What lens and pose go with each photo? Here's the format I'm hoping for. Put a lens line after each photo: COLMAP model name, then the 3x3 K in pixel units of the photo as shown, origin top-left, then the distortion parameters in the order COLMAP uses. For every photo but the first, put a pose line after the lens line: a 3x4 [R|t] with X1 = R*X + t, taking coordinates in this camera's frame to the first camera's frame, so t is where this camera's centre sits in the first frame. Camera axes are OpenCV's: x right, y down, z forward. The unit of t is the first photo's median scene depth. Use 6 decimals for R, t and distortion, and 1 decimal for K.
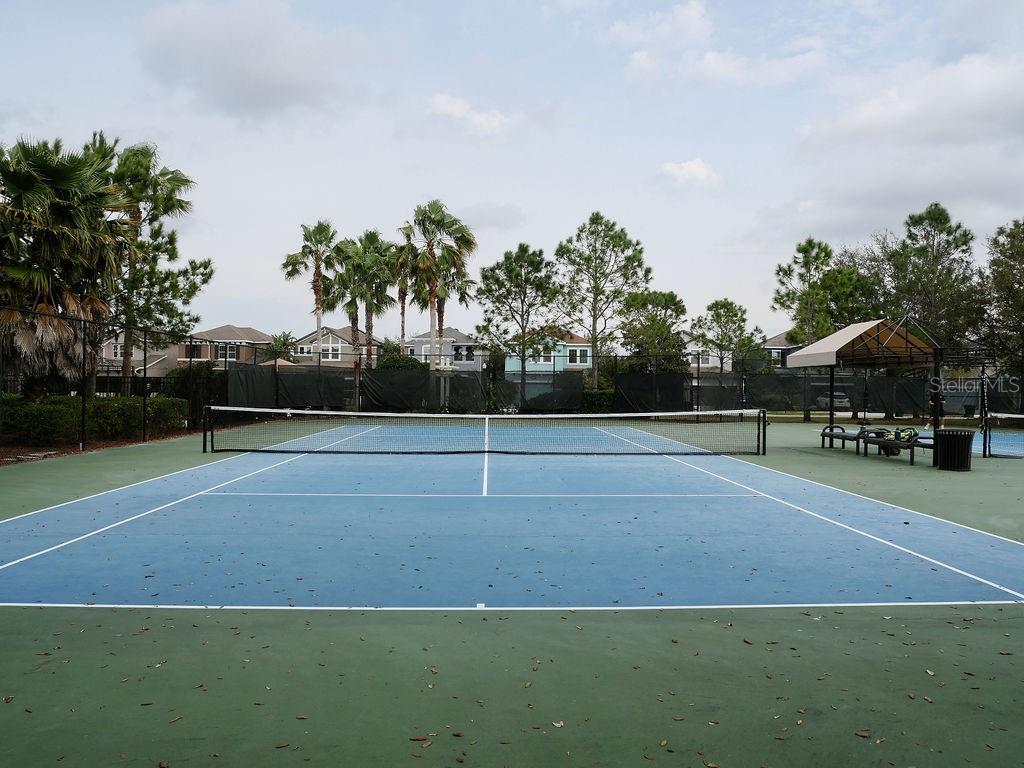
lens RADIAL K [[729.2, 0, 512.0], [0, 729.2, 384.0], [0, 0, 1]] dist [0.004632, 0.001596]
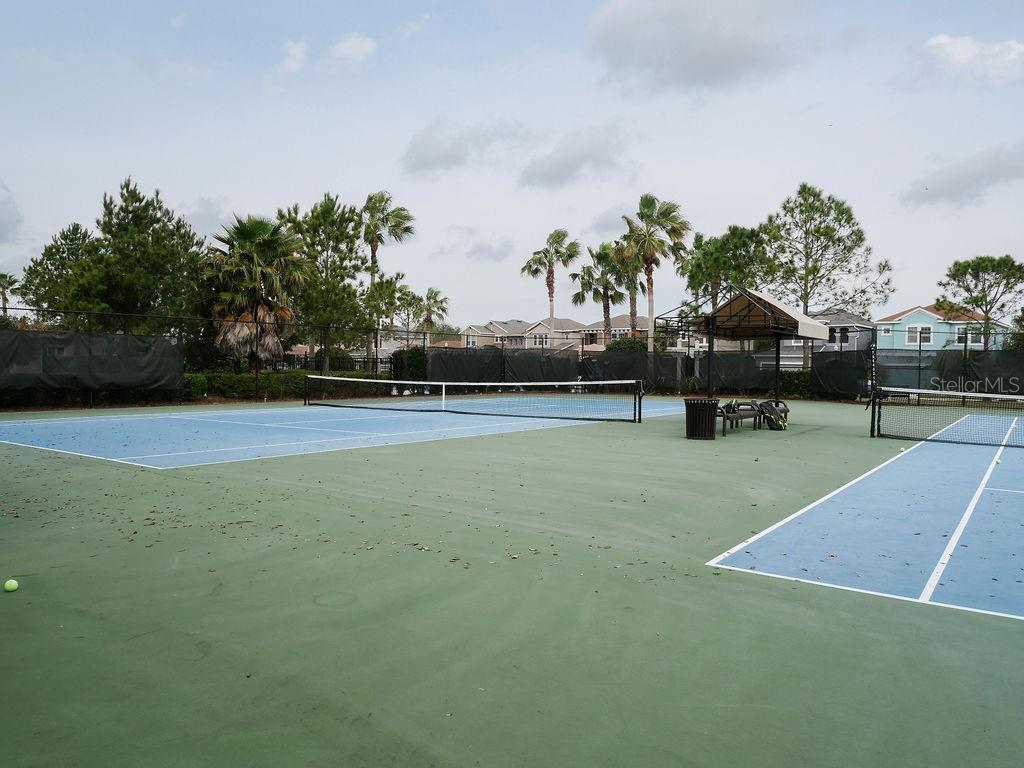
lens RADIAL K [[729.2, 0, 512.0], [0, 729.2, 384.0], [0, 0, 1]] dist [0.004632, 0.001596]
pose [[0.814724, 0.012652, -0.579711, 0.514815], [-0.002231, 0.999823, 0.018686, 0.011995], [0.579845, -0.013930, 0.814608, 0.002830]]
